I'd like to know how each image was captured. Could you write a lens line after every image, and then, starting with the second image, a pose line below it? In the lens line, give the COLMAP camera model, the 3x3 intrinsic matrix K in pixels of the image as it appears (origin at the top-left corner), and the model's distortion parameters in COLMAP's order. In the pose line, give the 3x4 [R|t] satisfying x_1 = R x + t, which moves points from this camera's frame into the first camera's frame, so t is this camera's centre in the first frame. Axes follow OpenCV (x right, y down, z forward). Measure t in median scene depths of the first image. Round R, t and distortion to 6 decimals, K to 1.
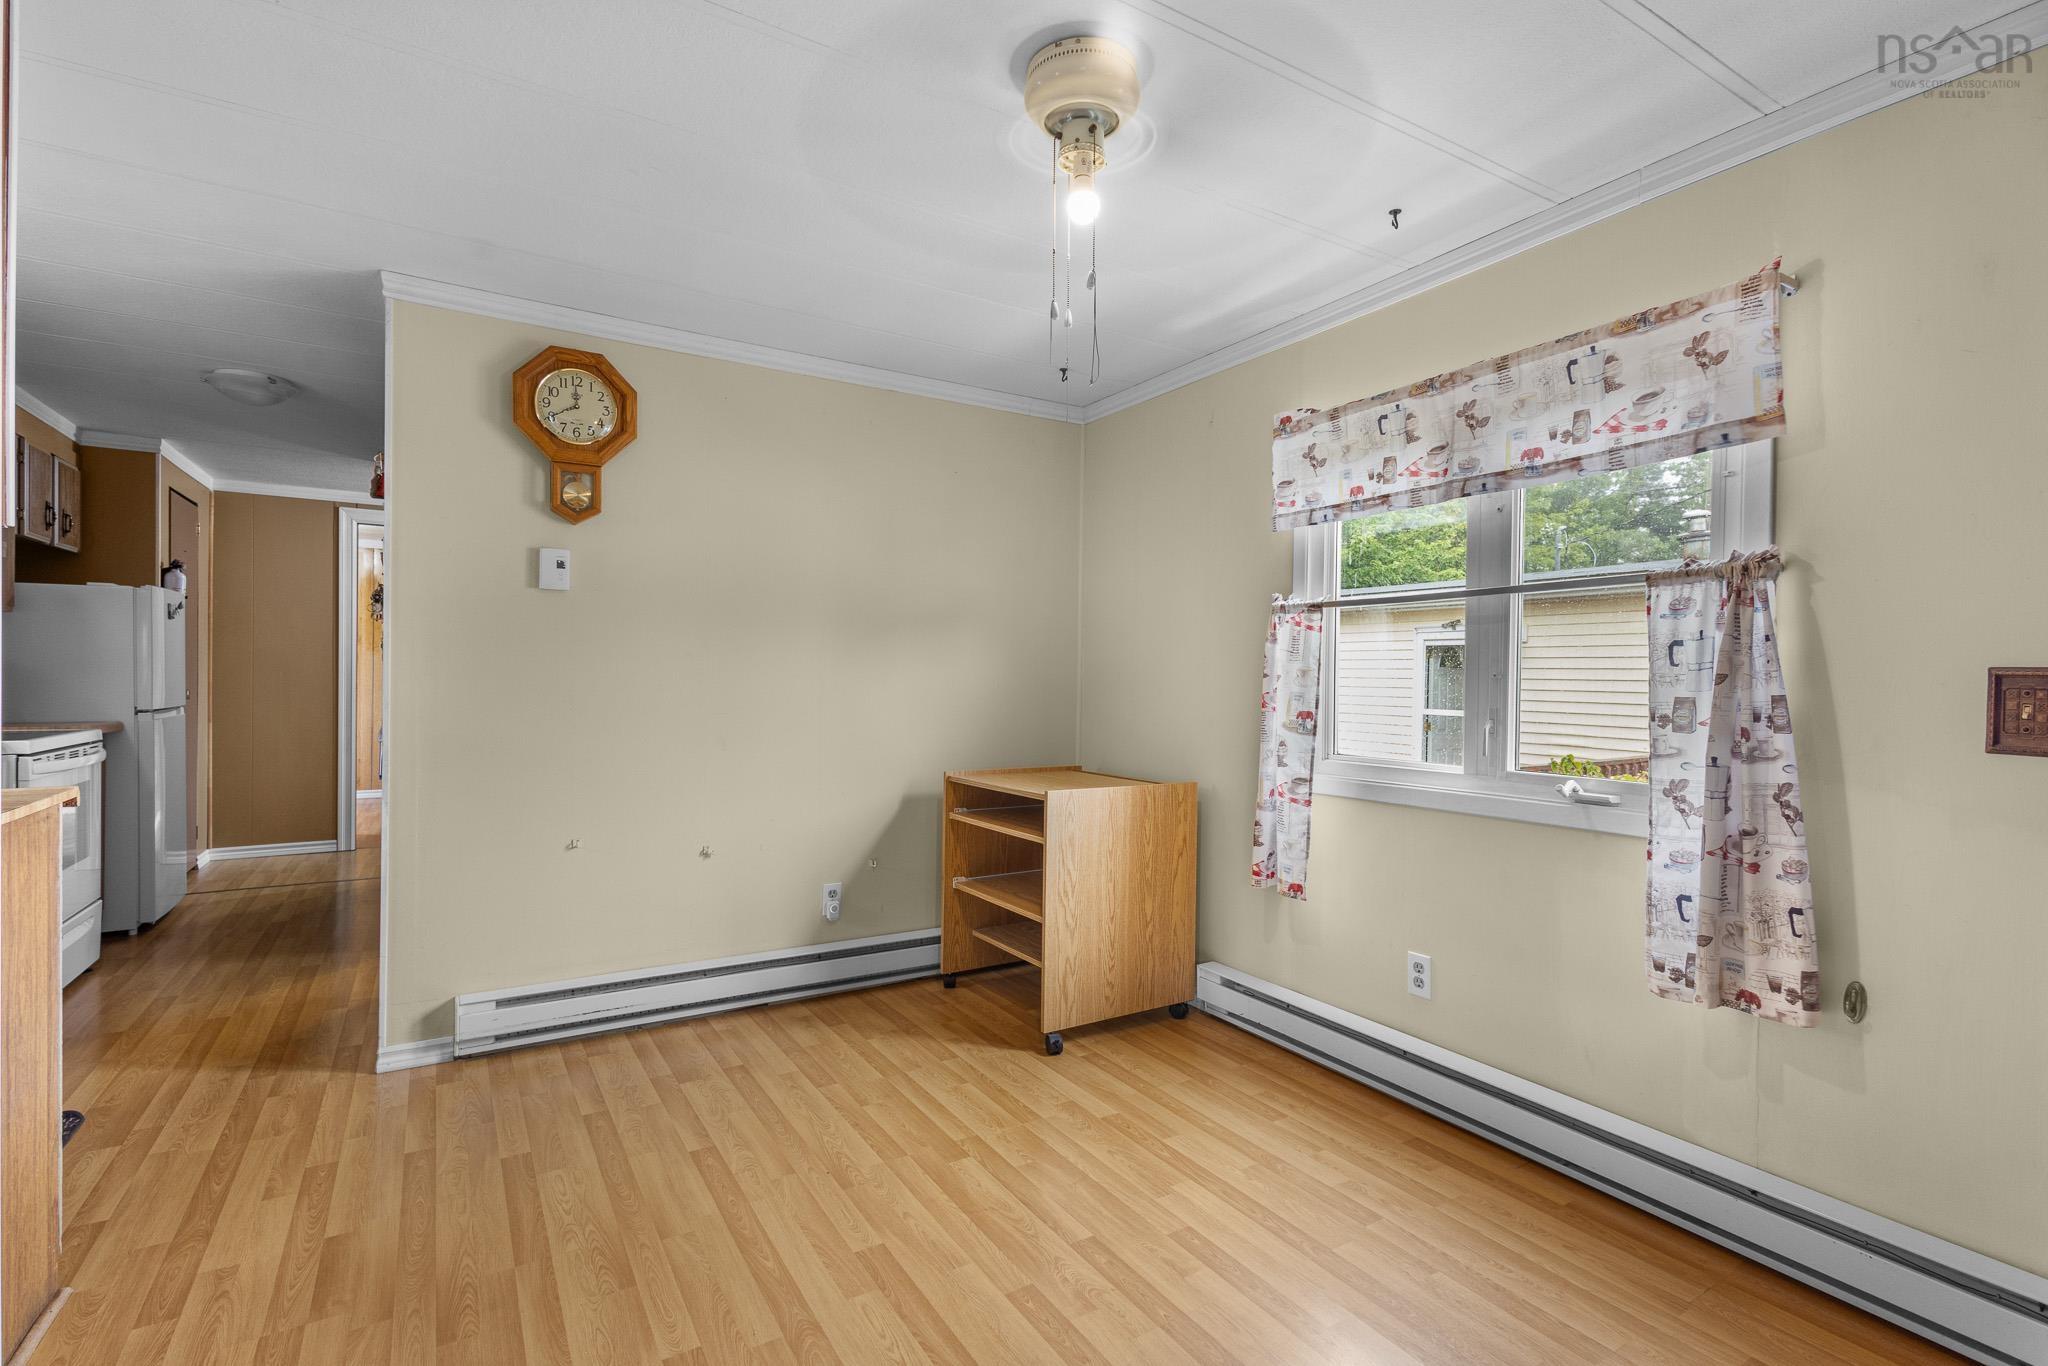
lens RADIAL K [[936.6, 0, 1020.2], [0, 936.6, 680.9], [0, 0, 1]] dist [0.009886, -0.001272]
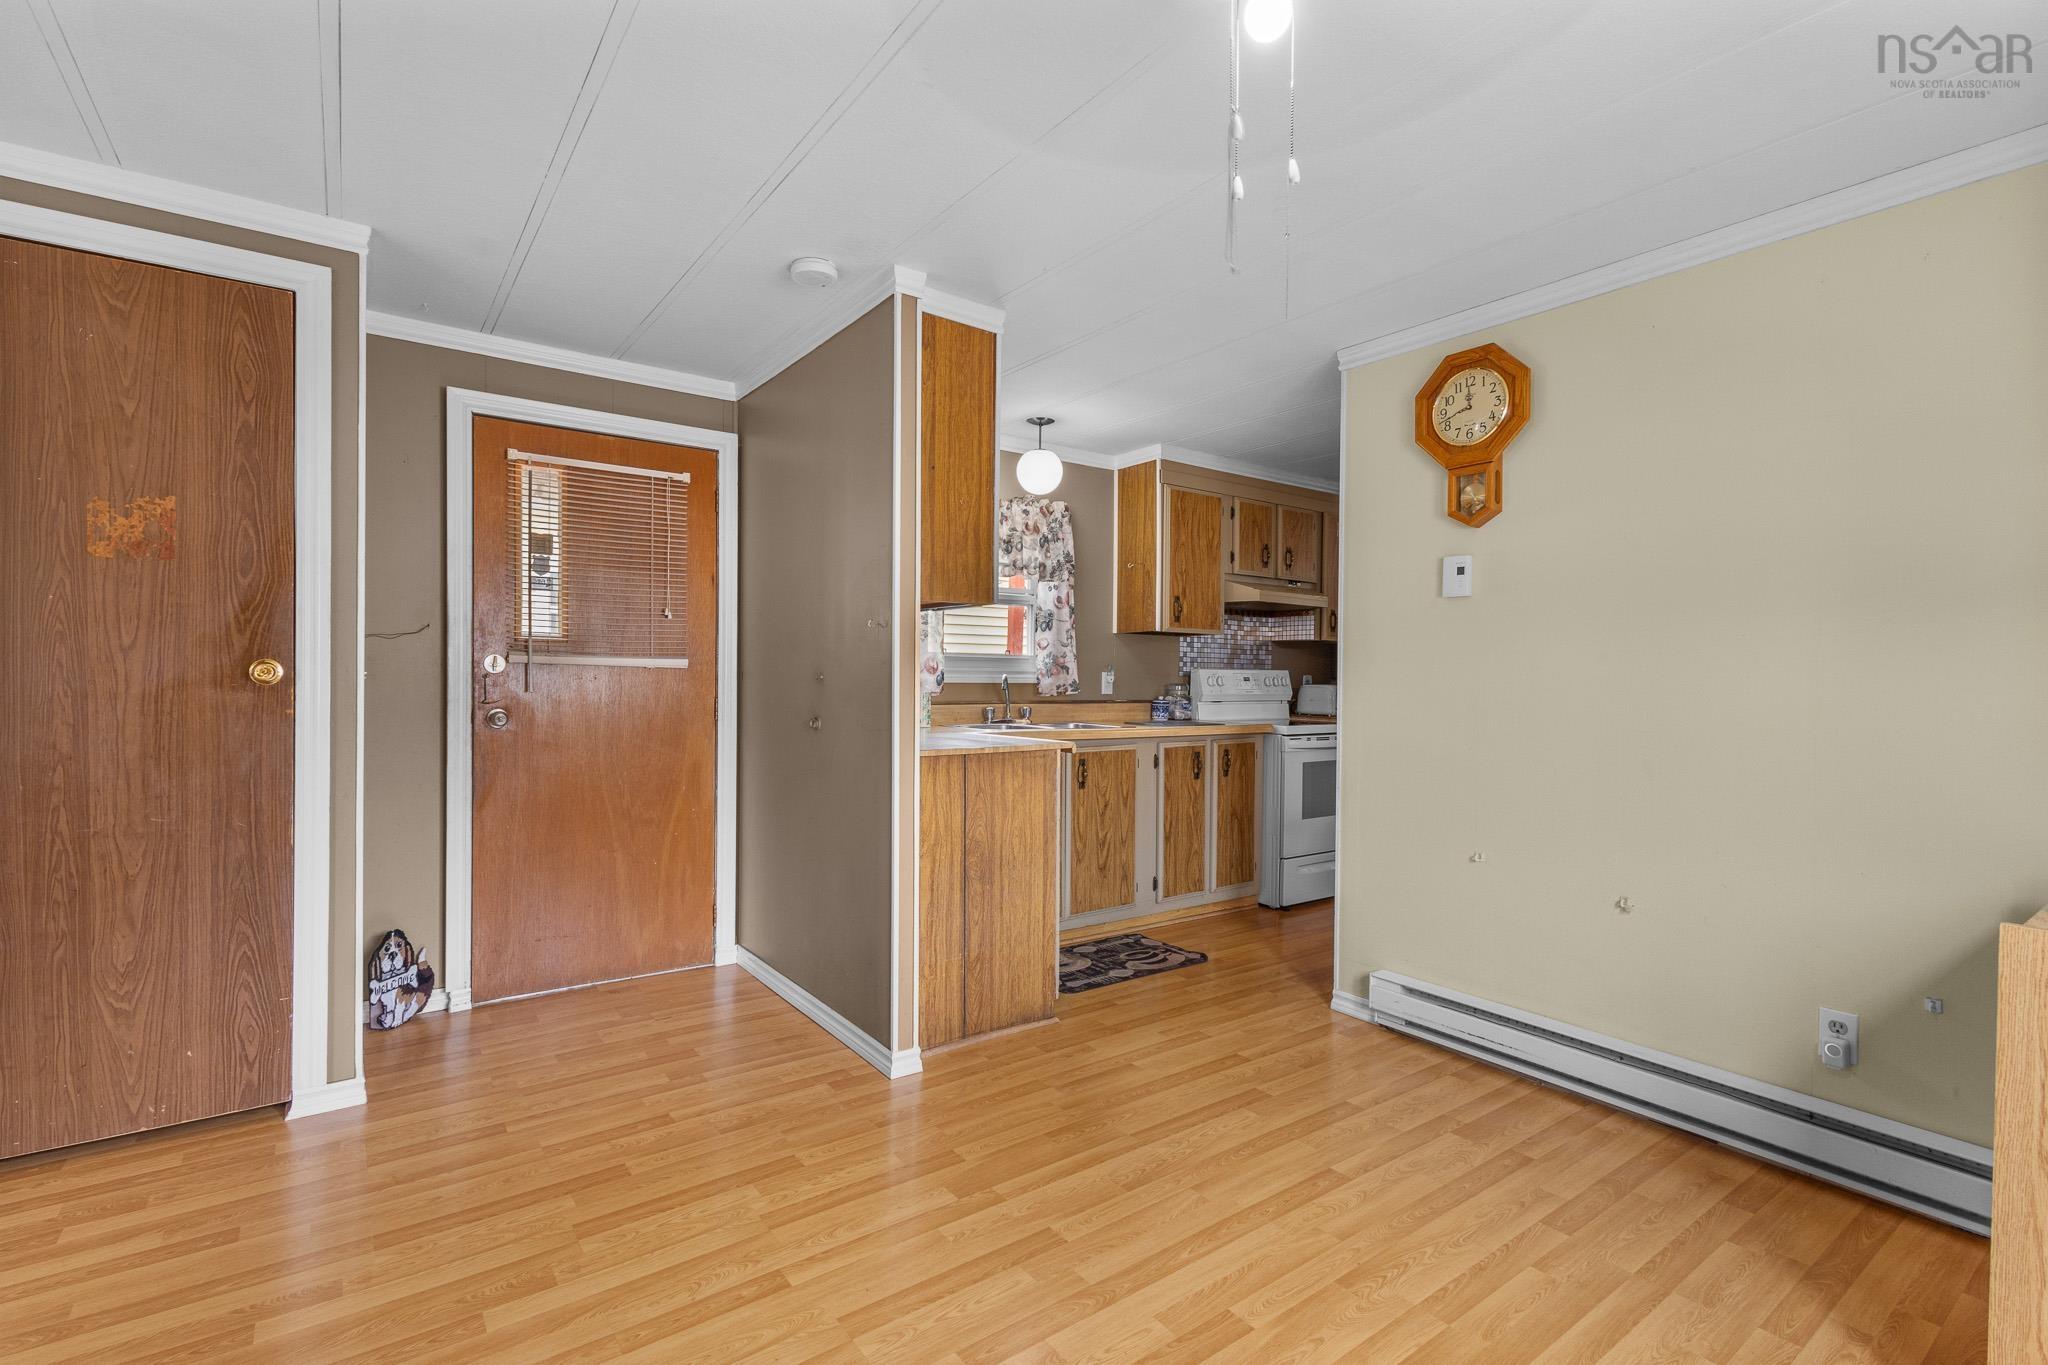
lens RADIAL K [[936.6, 0, 1021.6], [0, 936.6, 682.8], [0, 0, 1]] dist [0.009886, -0.001272]
pose [[0.074967, -0.004186, -0.997177, 0.498959], [-0.011883, 0.999916, -0.005091, 0.005076], [0.997115, 0.012231, 0.074911, 0.501128]]
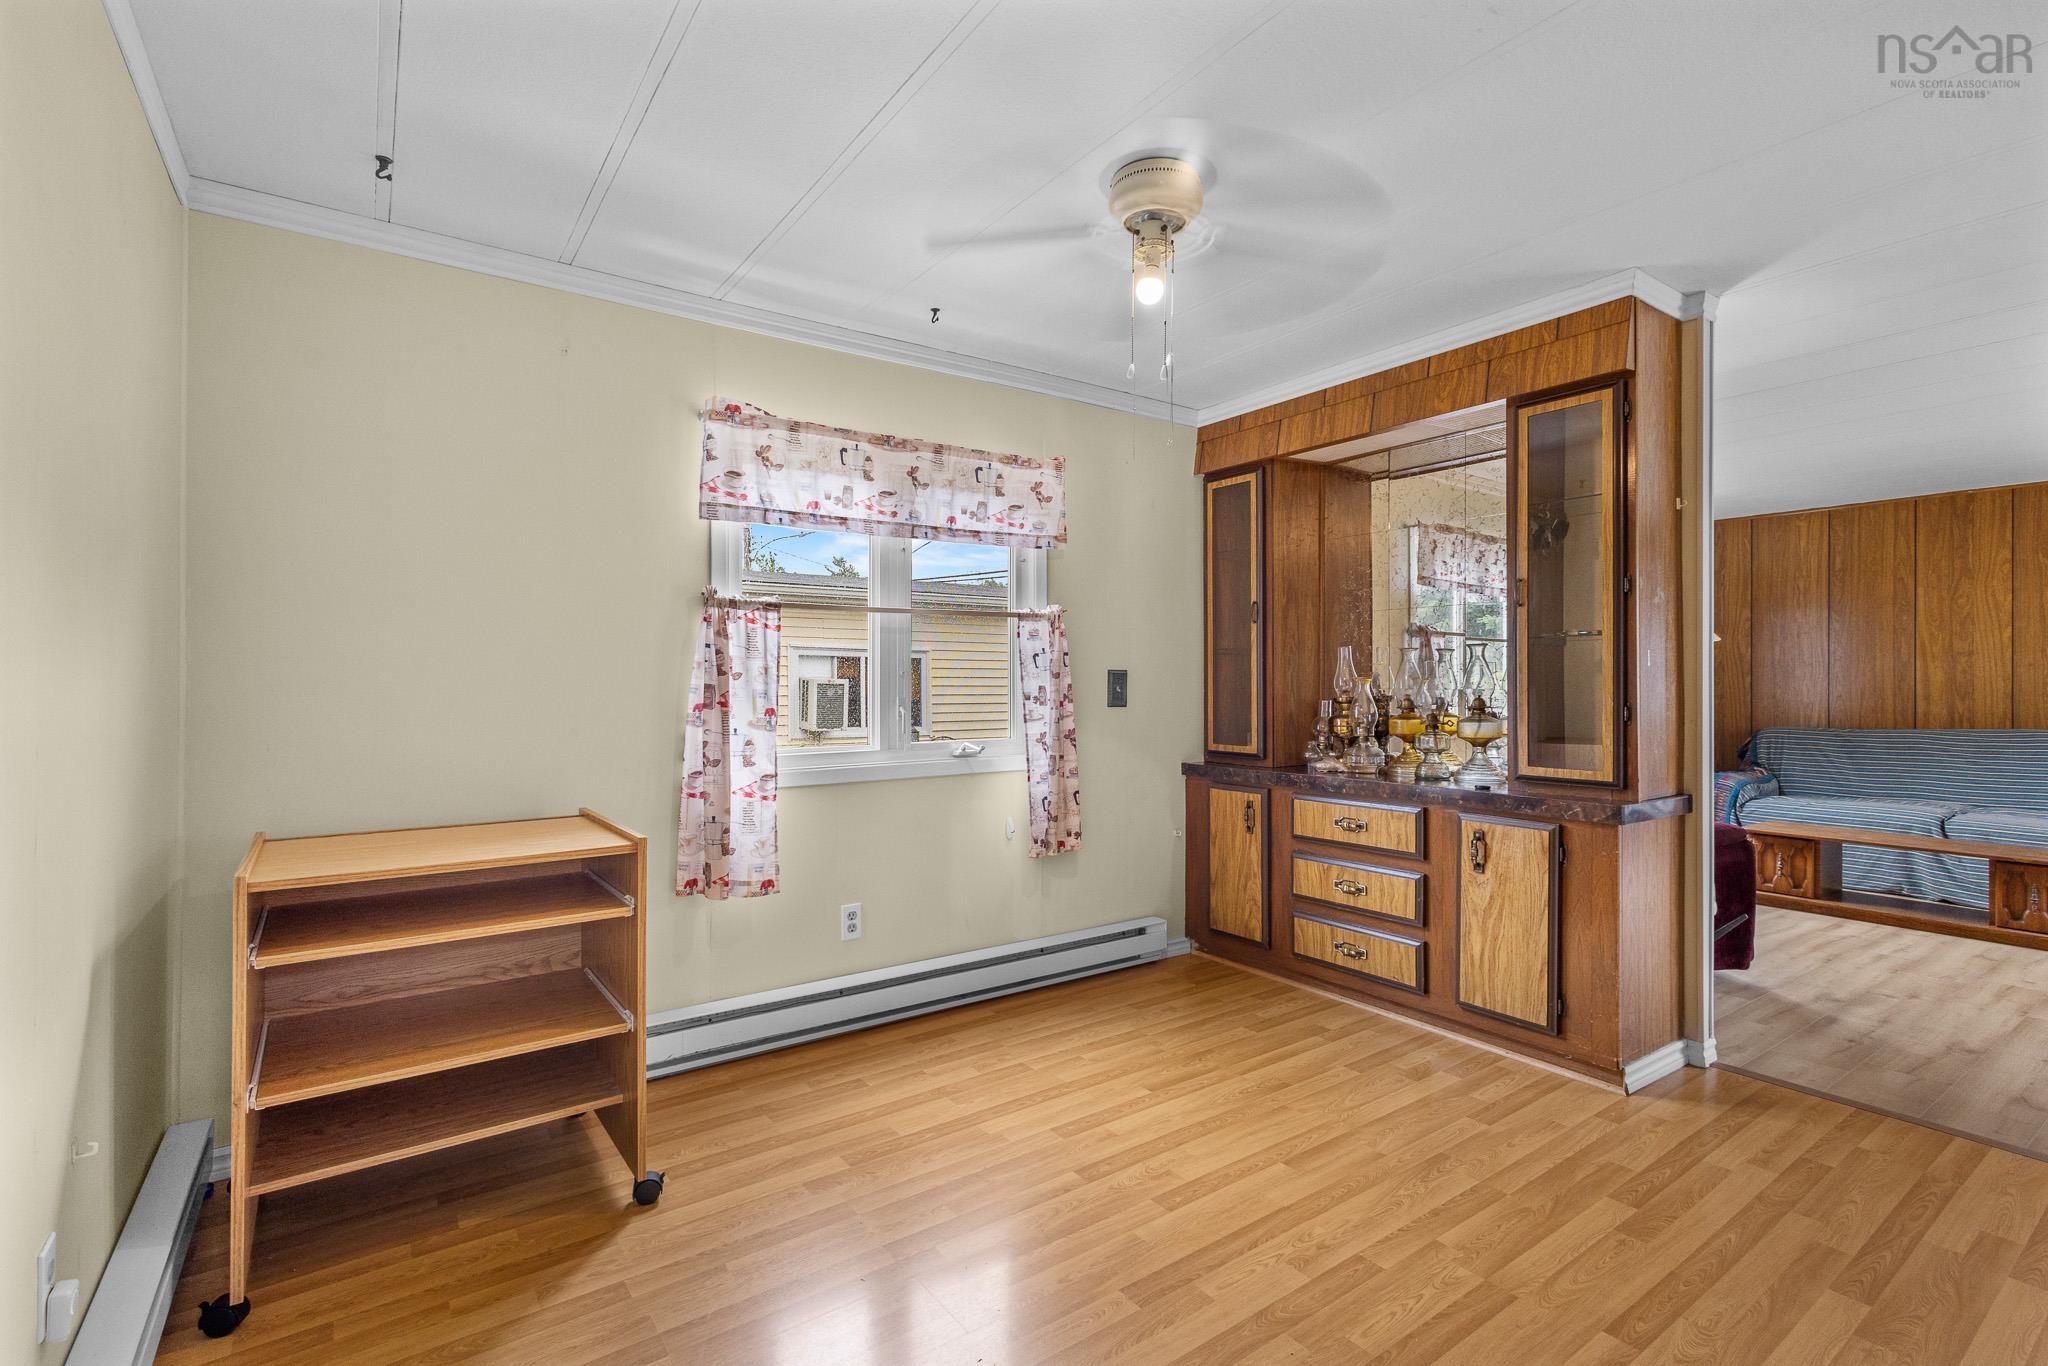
lens RADIAL K [[936.6, 0, 1025.0], [0, 936.6, 683.2], [0, 0, 1]] dist [0.009886, -0.001272]
pose [[-0.067612, -0.012807, 0.997630, -0.740762], [0.002219, 0.999913, 0.012987, -0.007362], [-0.997709, 0.003091, -0.067577, 0.810062]]
